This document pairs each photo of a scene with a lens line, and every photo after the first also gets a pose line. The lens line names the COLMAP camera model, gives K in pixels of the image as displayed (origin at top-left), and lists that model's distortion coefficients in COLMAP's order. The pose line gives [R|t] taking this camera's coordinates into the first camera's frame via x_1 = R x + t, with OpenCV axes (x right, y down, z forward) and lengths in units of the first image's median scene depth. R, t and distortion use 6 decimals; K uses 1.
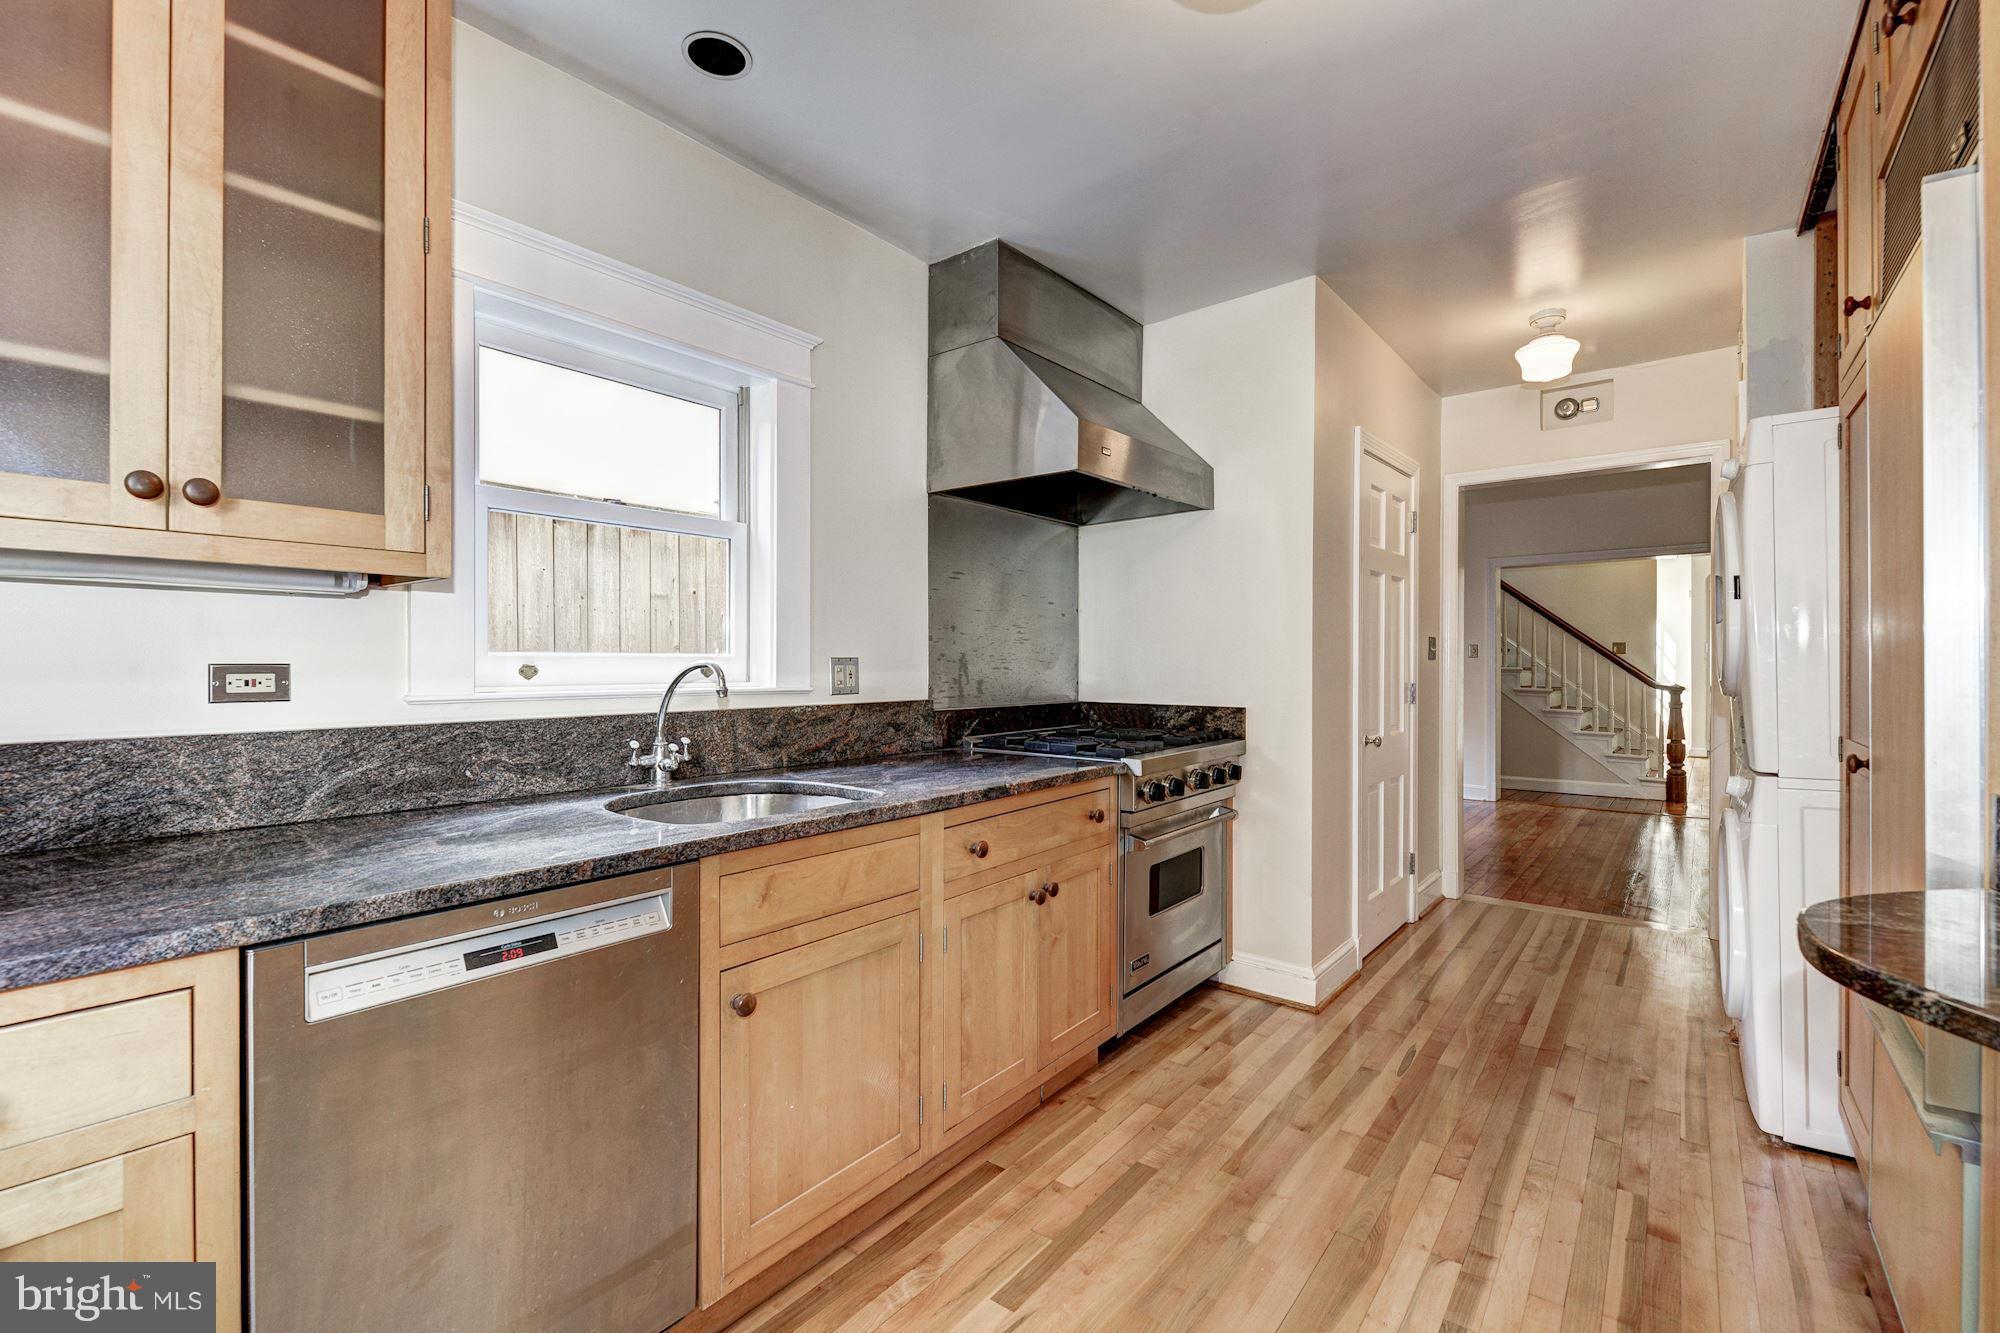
lens RADIAL K [[877.7, 0, 1000.2], [0, 877.7, 660.8], [0, 0, 1]] dist [0.010737, -0.000243]
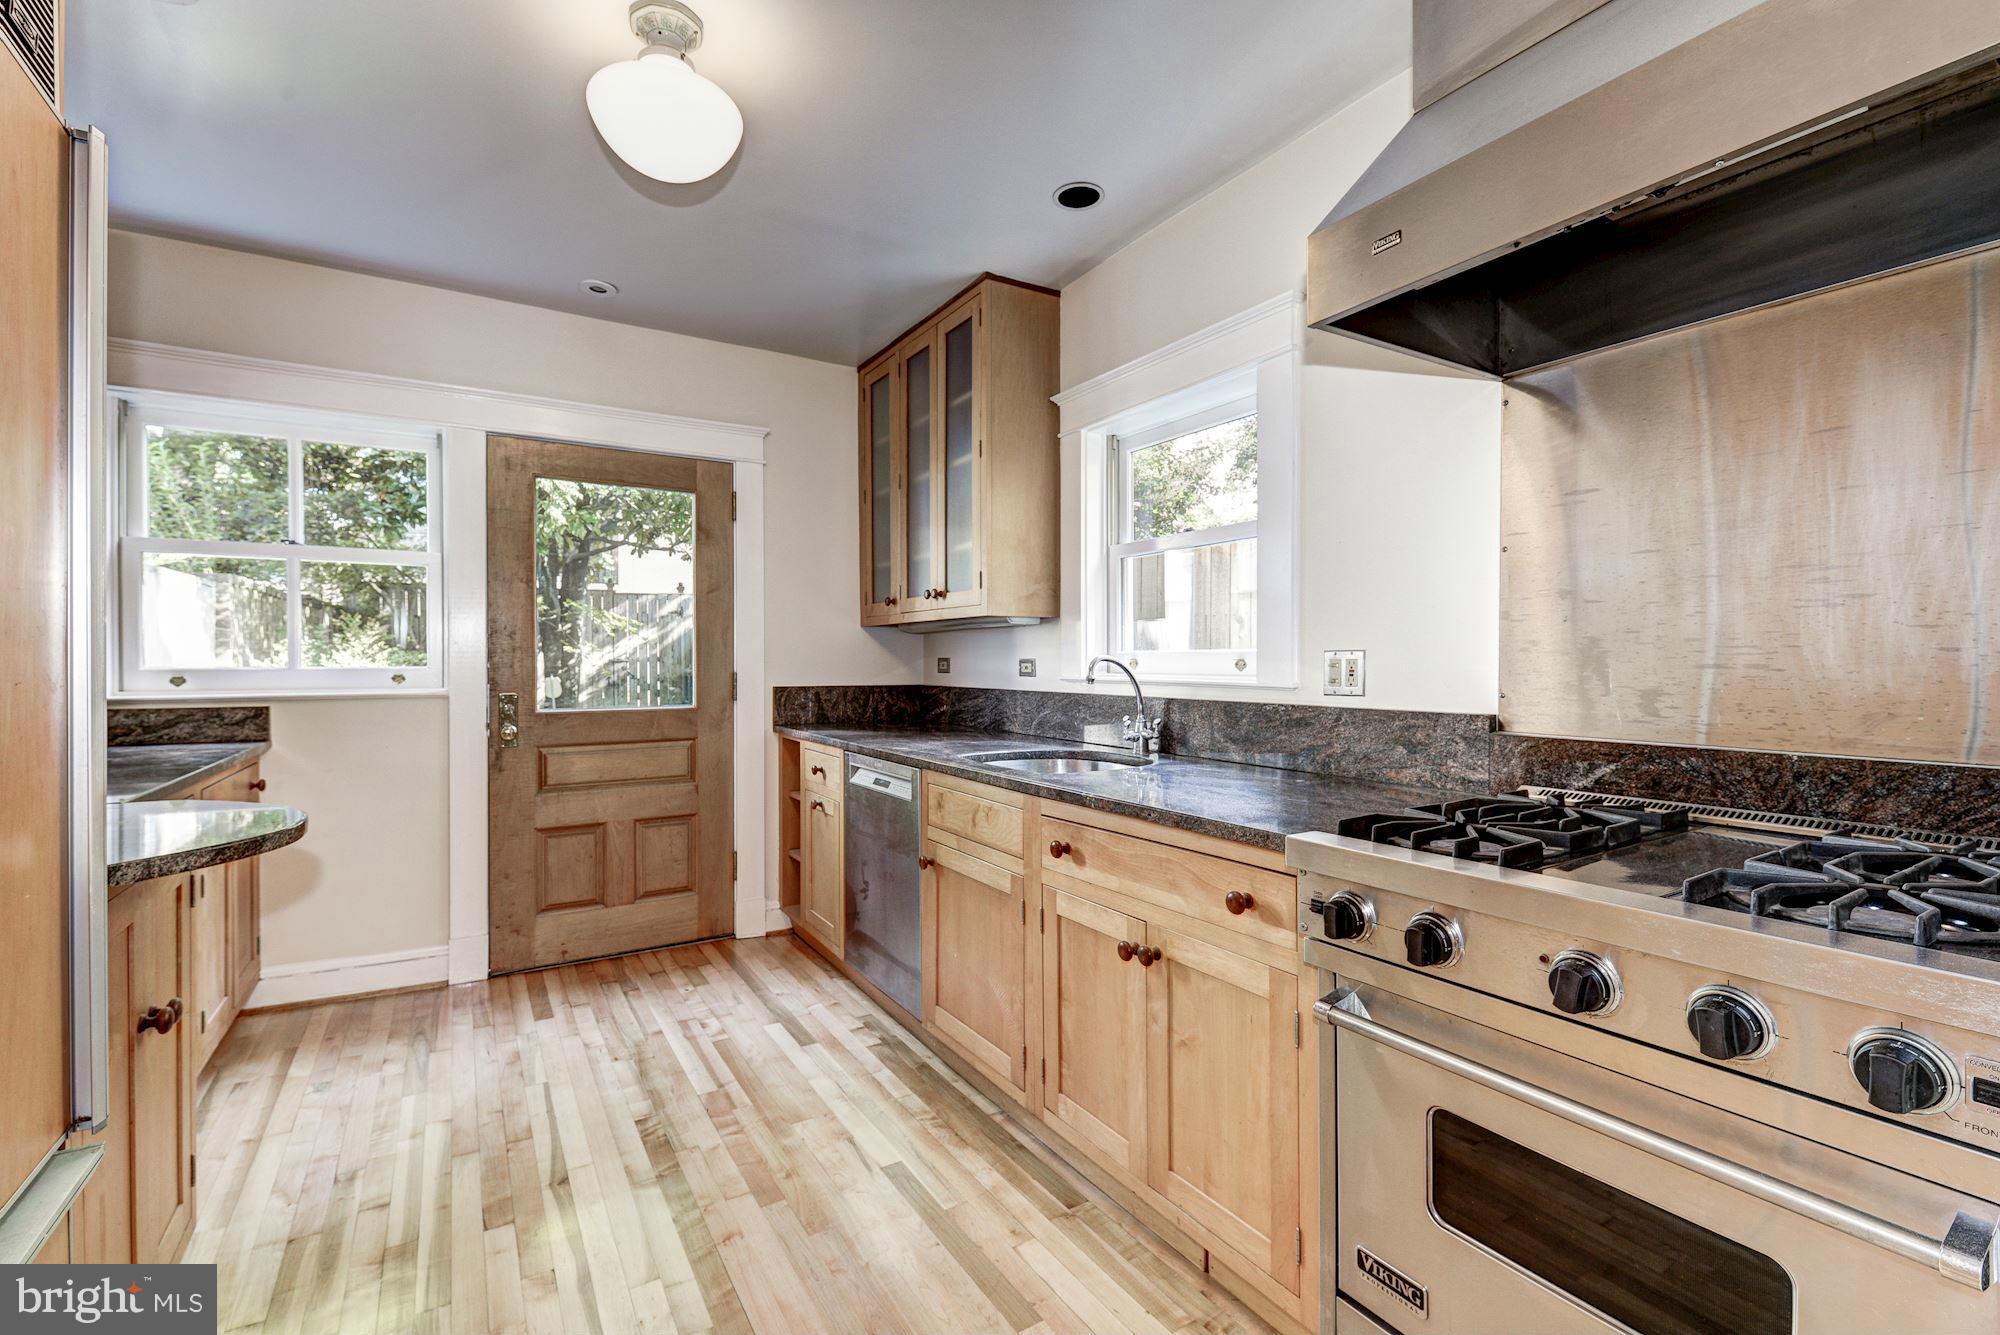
lens RADIAL K [[877.7, 0, 1000.2], [0, 877.7, 661.8], [0, 0, 1]] dist [0.010737, -0.000243]
pose [[-0.356403, -0.001274, -0.934331, 0.957350], [0.000040, 0.999999, -0.001379, 0.010606], [0.934332, -0.000529, -0.356403, 1.357789]]
